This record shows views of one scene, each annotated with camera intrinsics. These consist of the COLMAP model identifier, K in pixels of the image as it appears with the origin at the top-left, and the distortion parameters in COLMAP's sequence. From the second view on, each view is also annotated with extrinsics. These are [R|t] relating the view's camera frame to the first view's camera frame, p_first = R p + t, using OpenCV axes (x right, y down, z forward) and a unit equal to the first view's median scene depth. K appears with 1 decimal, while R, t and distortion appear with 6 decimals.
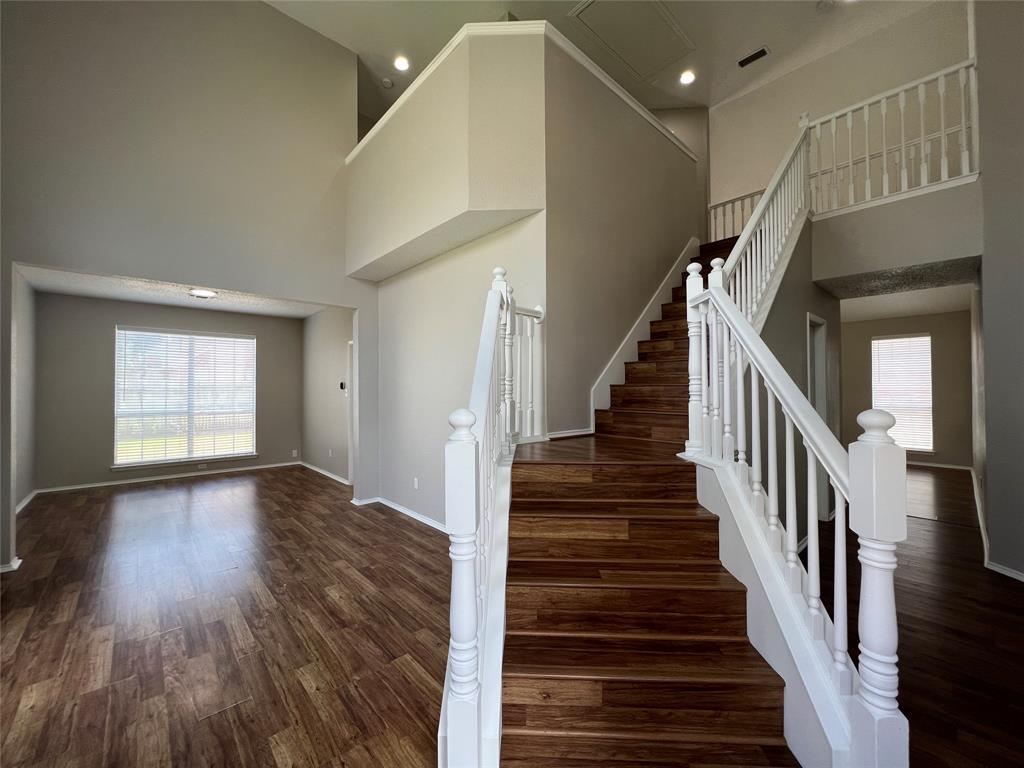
lens RADIAL K [[410.8, 0, 509.1], [0, 410.8, 383.2], [0, 0, 1]] dist [-0.004226, 0.000519]
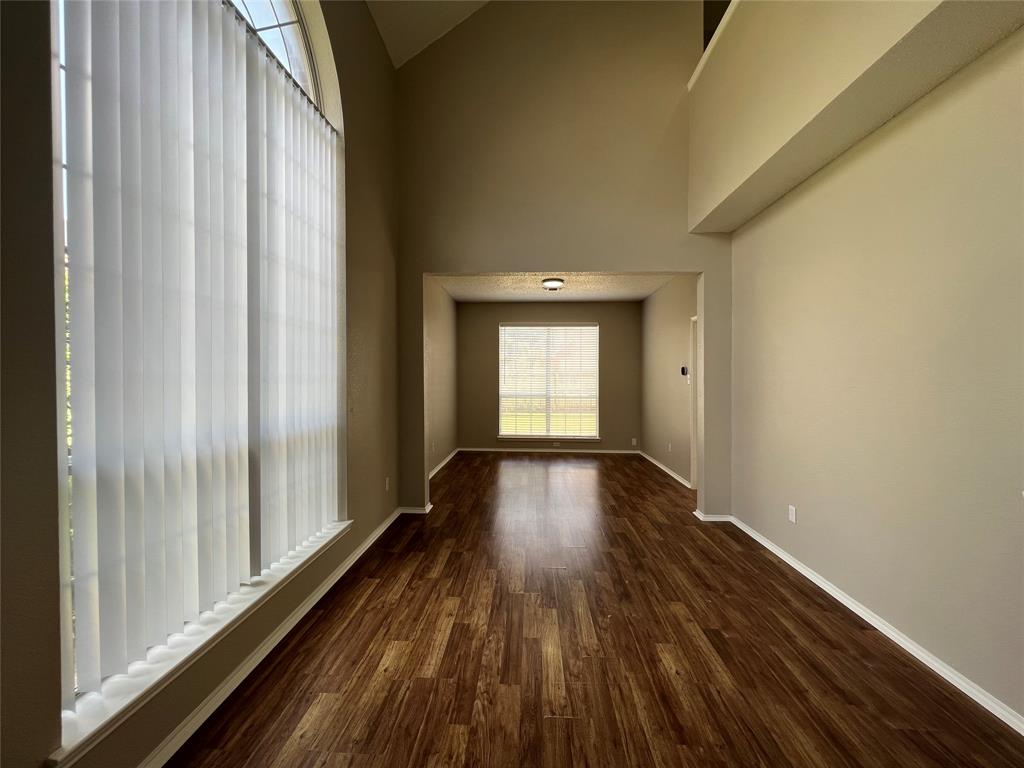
lens RADIAL K [[410.8, 0, 507.8], [0, 410.8, 380.2], [0, 0, 1]] dist [-0.004226, 0.000519]
pose [[0.701403, 0.011192, -0.712677, -0.076937], [0.005843, 0.999753, 0.021451, 0.006982], [0.712741, -0.019210, 0.701164, 0.197695]]
